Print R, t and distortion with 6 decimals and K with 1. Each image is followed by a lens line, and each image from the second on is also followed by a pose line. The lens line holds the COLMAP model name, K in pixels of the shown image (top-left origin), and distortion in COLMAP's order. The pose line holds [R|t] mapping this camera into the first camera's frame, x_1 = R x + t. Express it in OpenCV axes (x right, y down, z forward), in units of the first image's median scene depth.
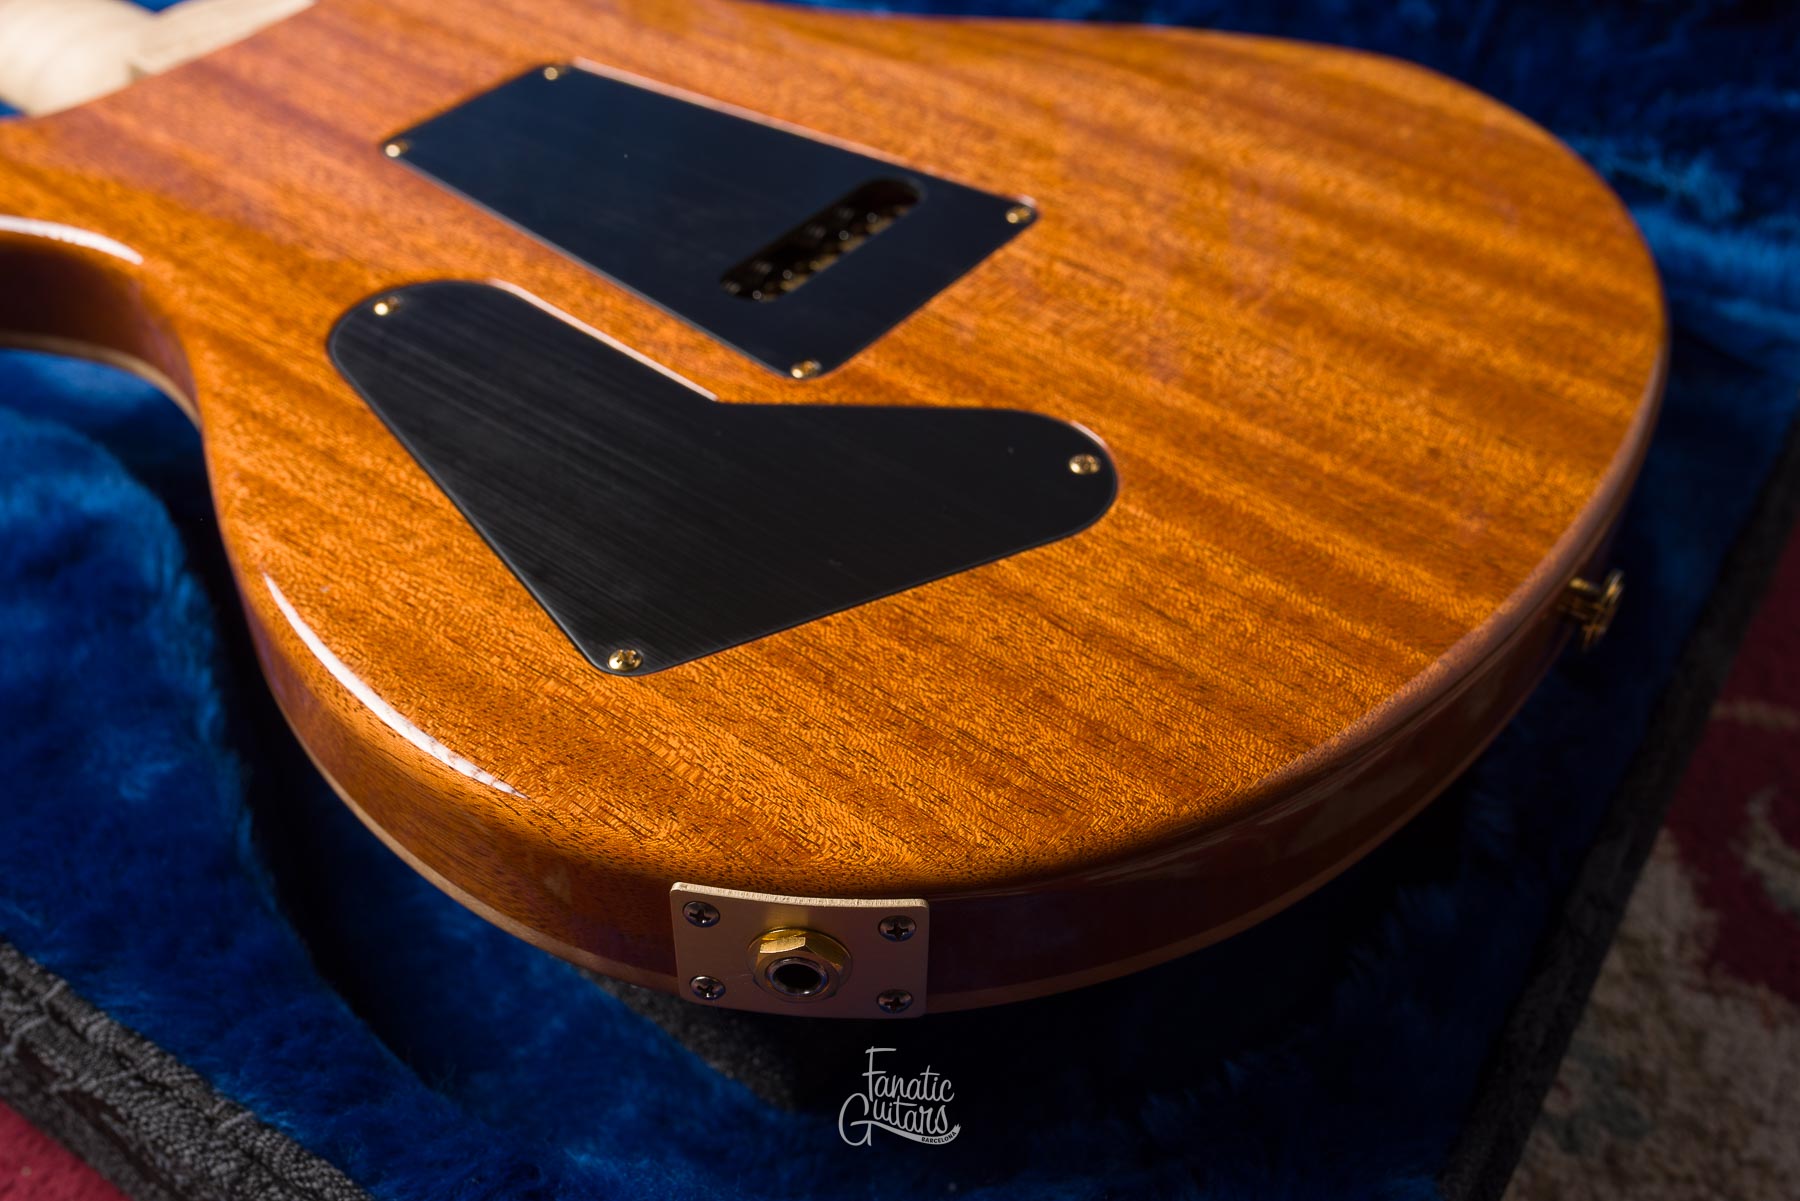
lens RADIAL K [[1841.0, 0, 906.2], [0, 1841.0, 600.3], [0, 0, 1]] dist [-0.000511, 0.005232]
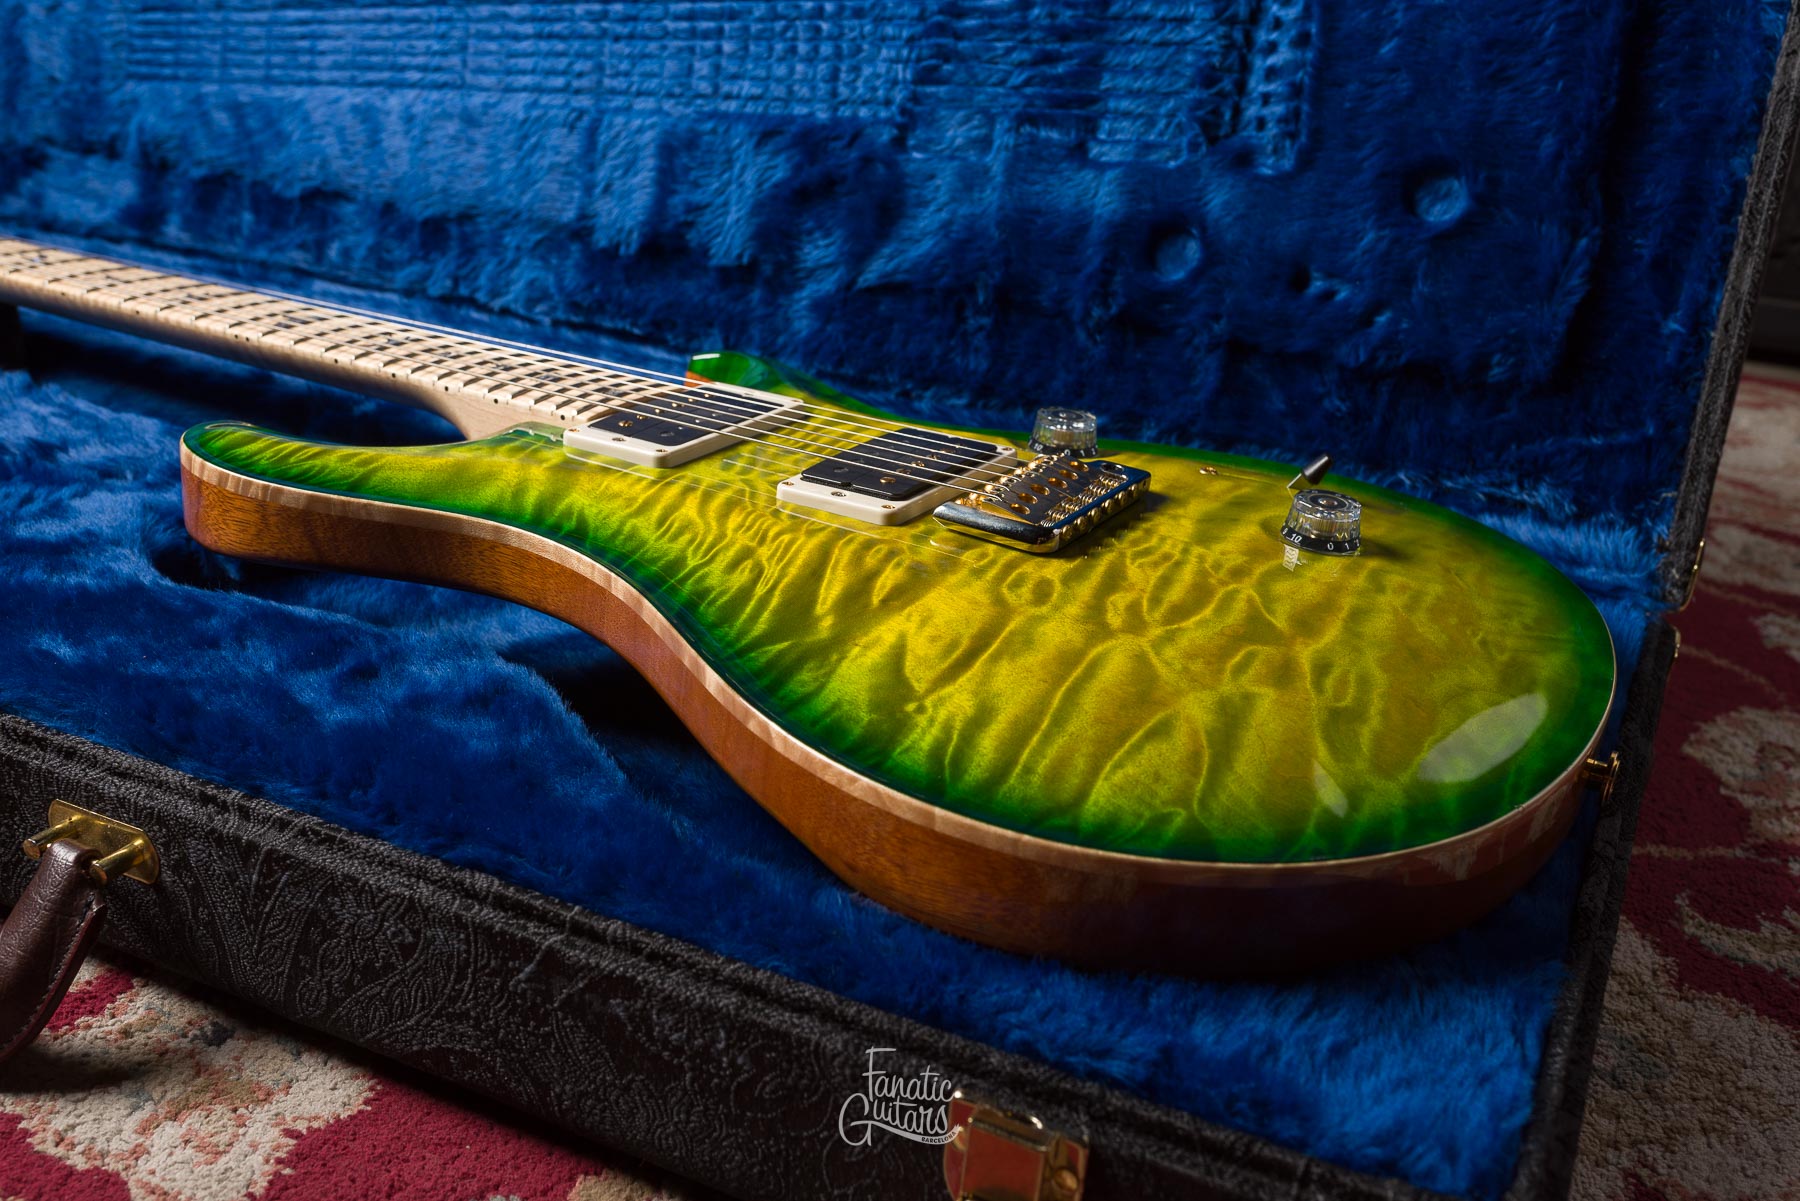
lens RADIAL K [[1766.3, 0, 904.9], [0, 1766.3, 602.2], [0, 0, 1]] dist [0.007596, -0.011687]
pose [[0.992778, -0.023304, 0.117678, -0.367273], [0.063941, 0.932786, -0.354714, 0.480532], [-0.101502, 0.359677, 0.927540, -0.333369]]
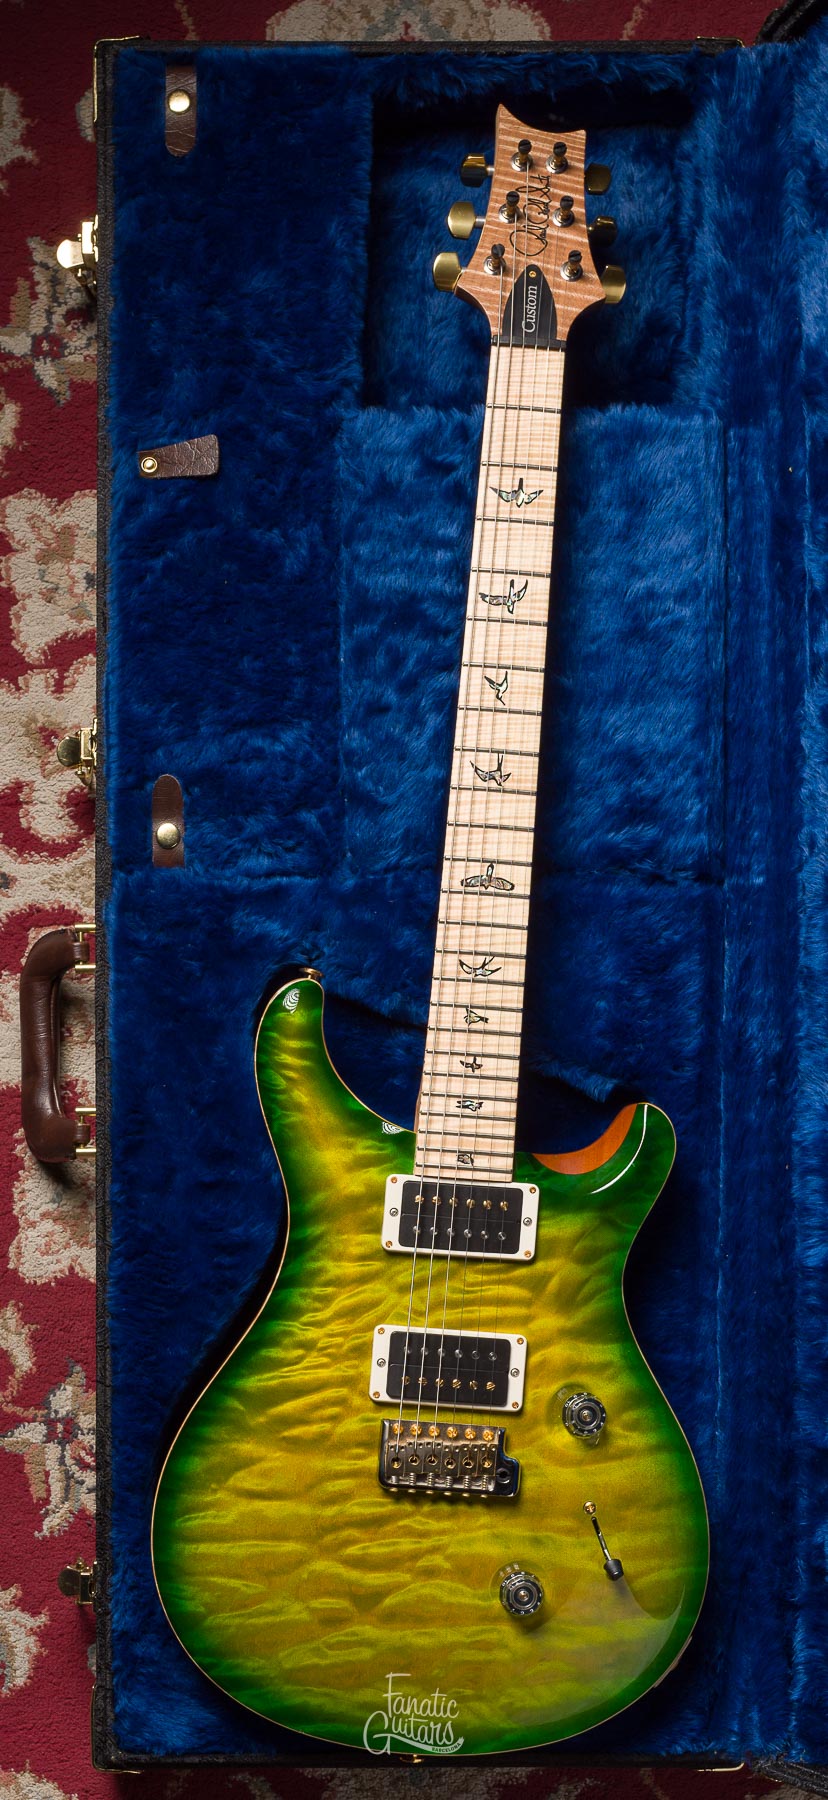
lens RADIAL K [[2519.9, 0, 232.7], [0, 2519.9, 1332.5], [0, 0, 1]] dist [0.006207, -0.014654]
pose [[0.535219, 0.843774, -0.039839, -0.237238], [-0.562138, 0.390983, 0.728789, -3.308964], [0.630509, -0.367667, 0.683578, -1.973219]]
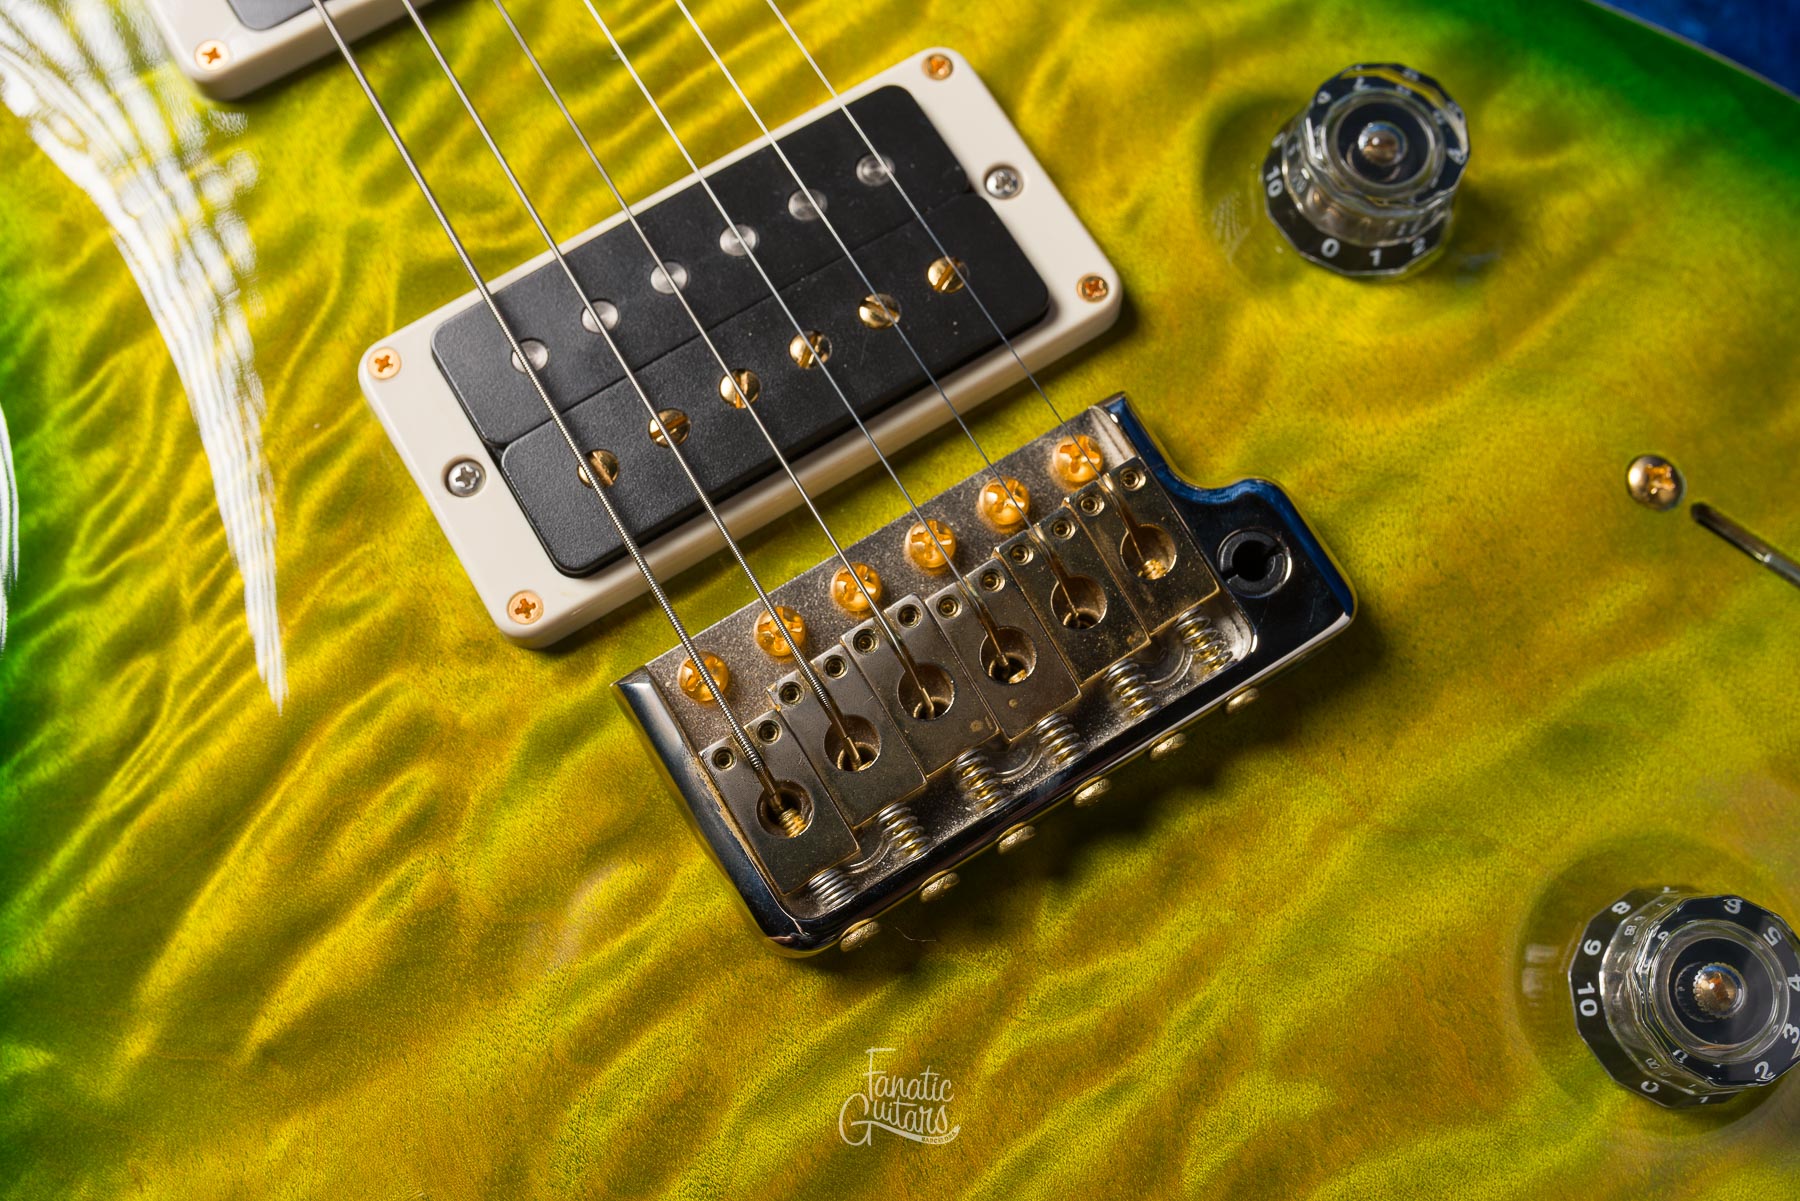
lens RADIAL K [[1943.4, 0, 904.7], [0, 1943.4, 603.2], [0, 0, 1]] dist [0.001789, -0.003634]
pose [[0.927361, 0.347024, -0.139913, 0.038603], [-0.229676, 0.823145, 0.519309, -0.586421], [0.295381, -0.449452, 0.843056, 0.613894]]
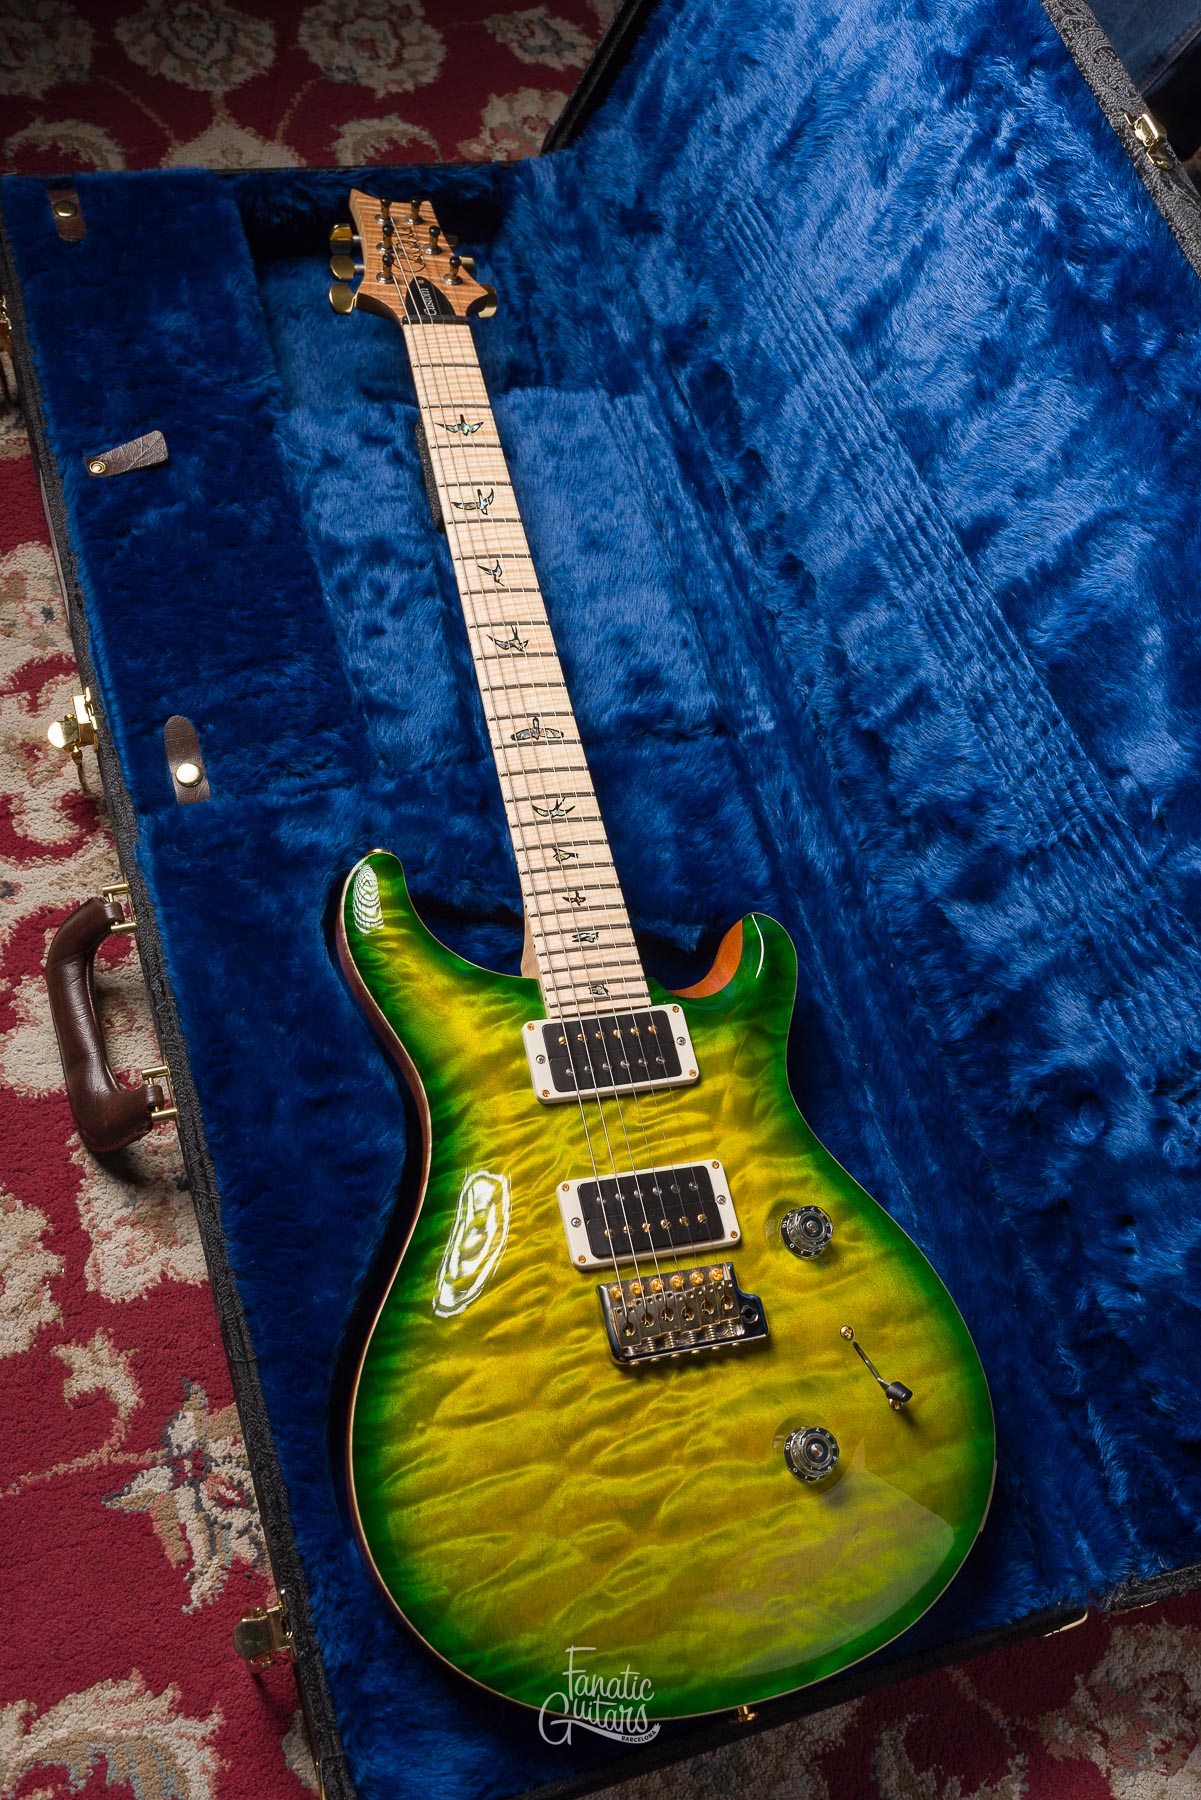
lens RADIAL K [[1744.4, 0, 594.8], [0, 1744.4, 910.2], [0, 0, 1]] dist [0.002398, -0.012566]
pose [[0.751800, 0.635172, -0.177069, -0.042769], [-0.576042, 0.763329, 0.292412, -1.351284], [0.320894, -0.117836, 0.939756, -1.198996]]
